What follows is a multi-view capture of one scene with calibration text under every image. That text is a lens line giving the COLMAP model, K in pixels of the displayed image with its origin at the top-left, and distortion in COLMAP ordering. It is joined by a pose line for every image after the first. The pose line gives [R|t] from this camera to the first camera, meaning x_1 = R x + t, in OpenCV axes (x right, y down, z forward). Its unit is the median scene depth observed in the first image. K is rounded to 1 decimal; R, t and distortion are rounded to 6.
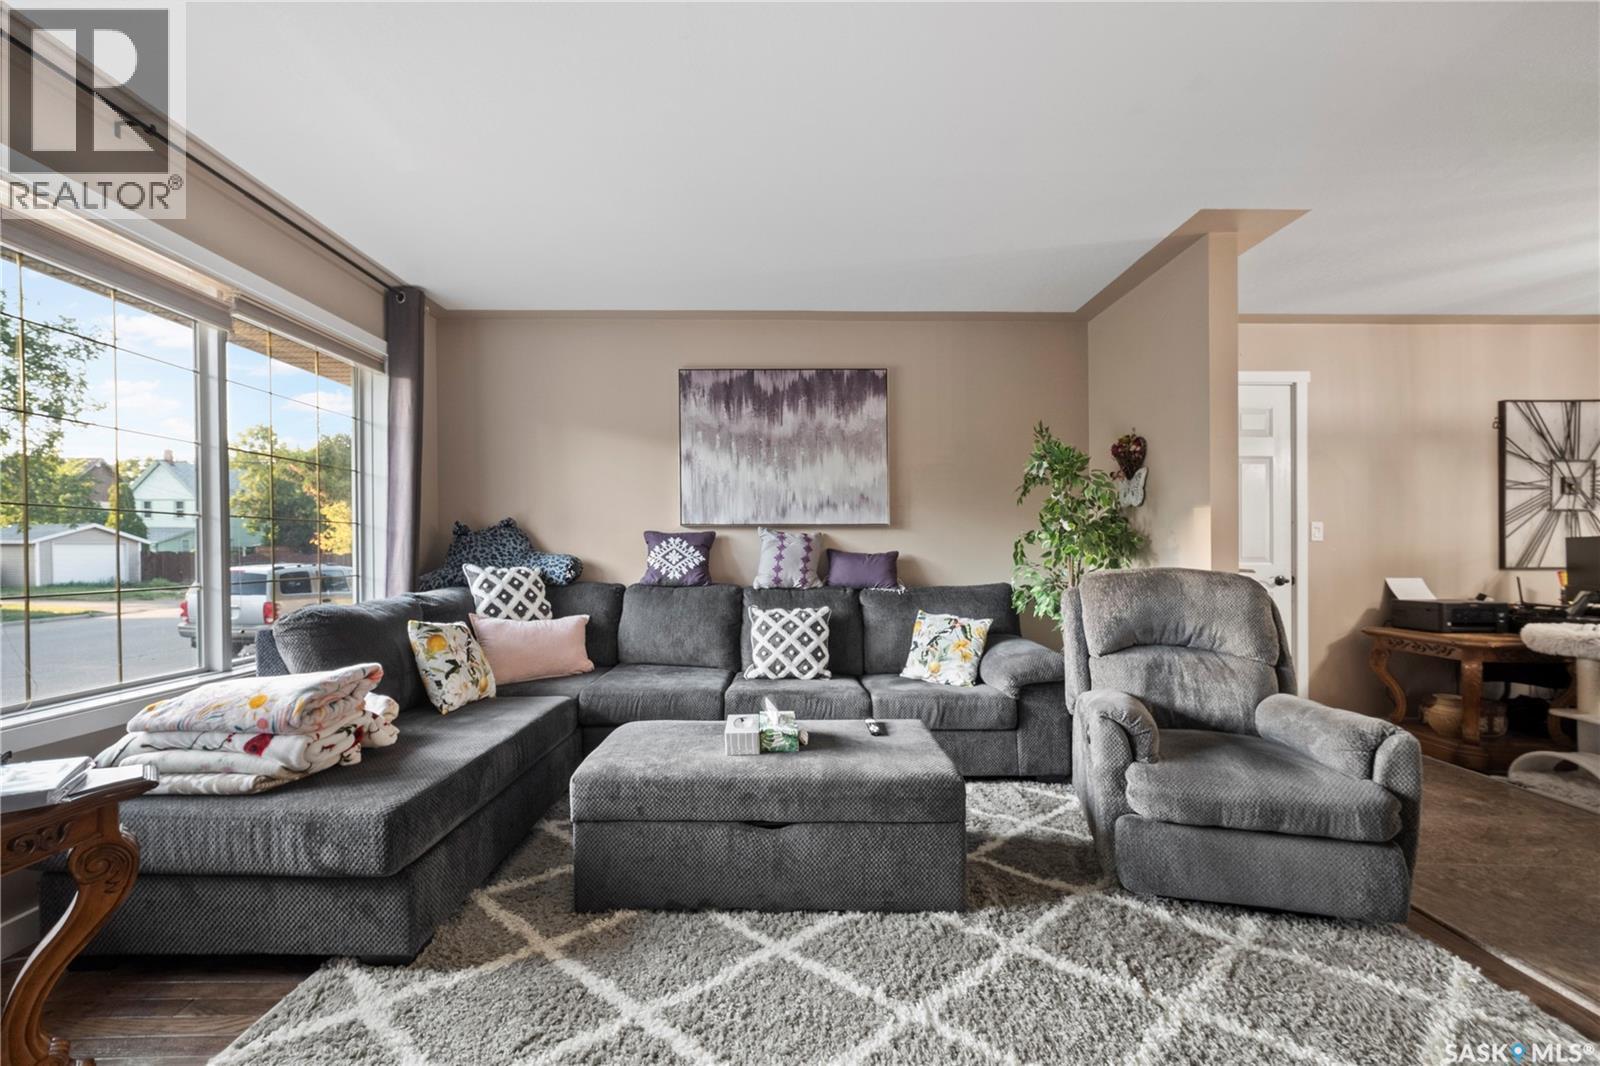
lens RADIAL K [[643.7, 0, 791.9], [0, 643.7, 544.3], [0, 0, 1]] dist [-0.000498, 0.002004]
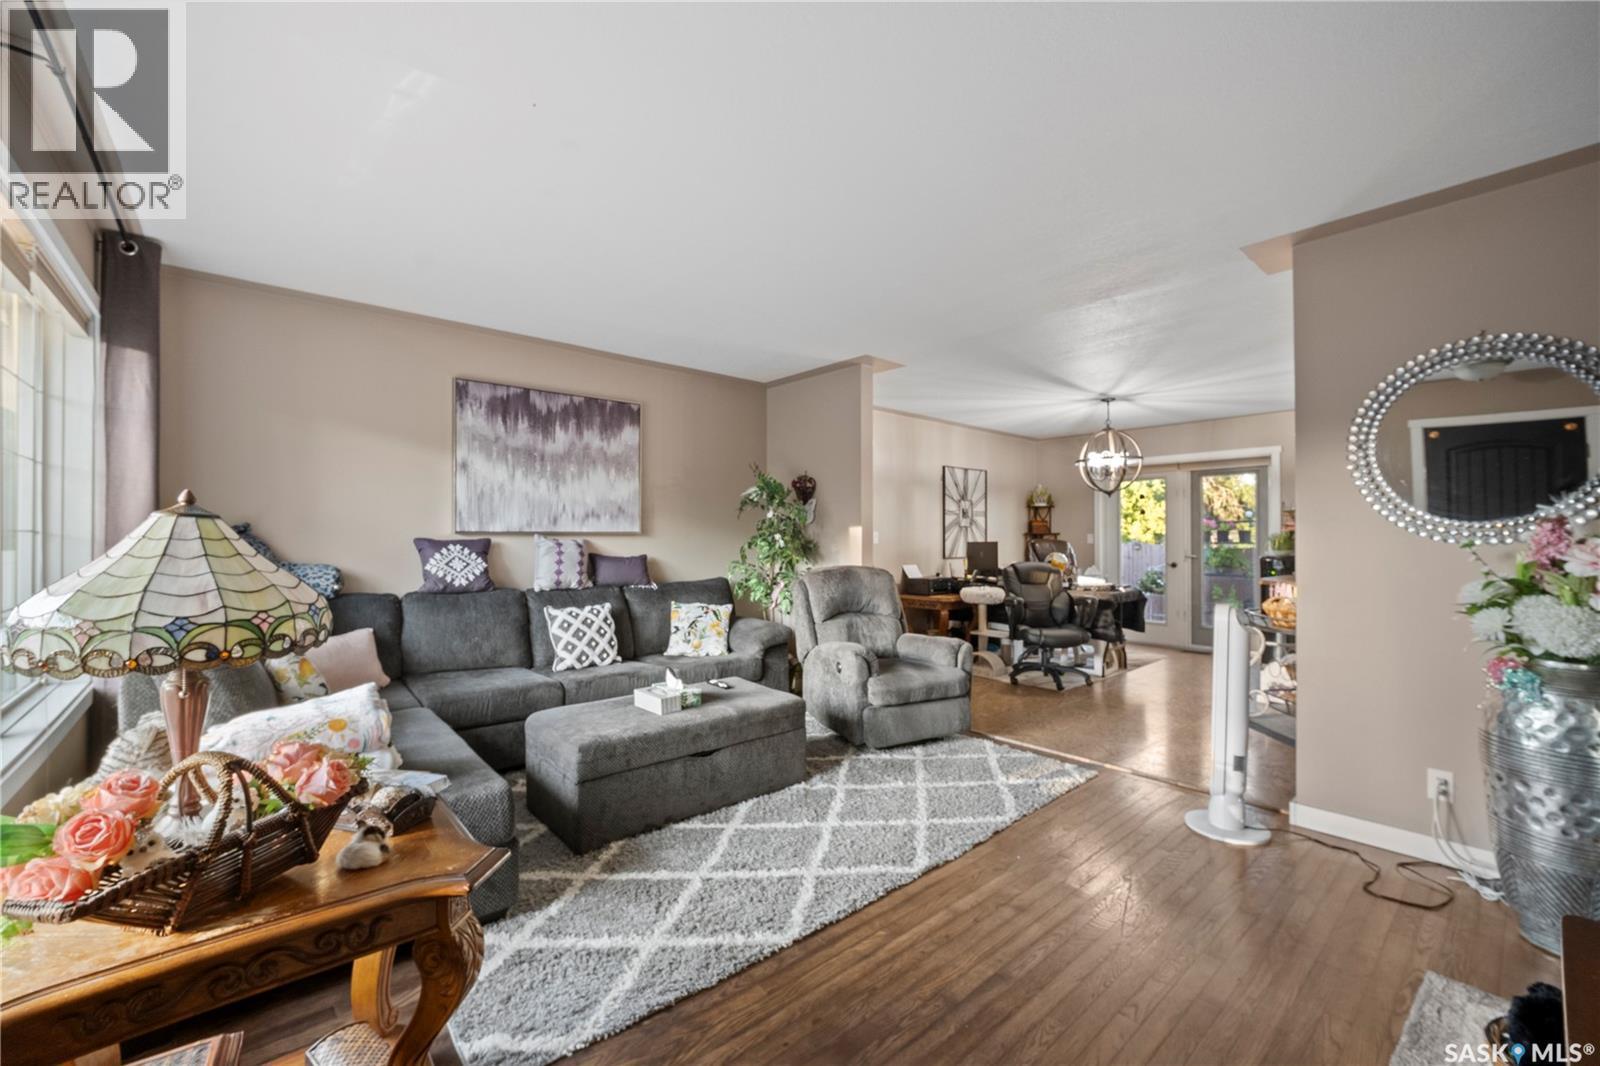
lens RADIAL K [[643.7, 0, 808.6], [0, 643.7, 531.8], [0, 0, 1]] dist [-0.000498, 0.002004]
pose [[0.751854, 0.008054, 0.659281, -0.482894], [-0.007320, 0.999966, -0.003868, -0.035194], [-0.659289, -0.001918, 0.751887, -0.141837]]
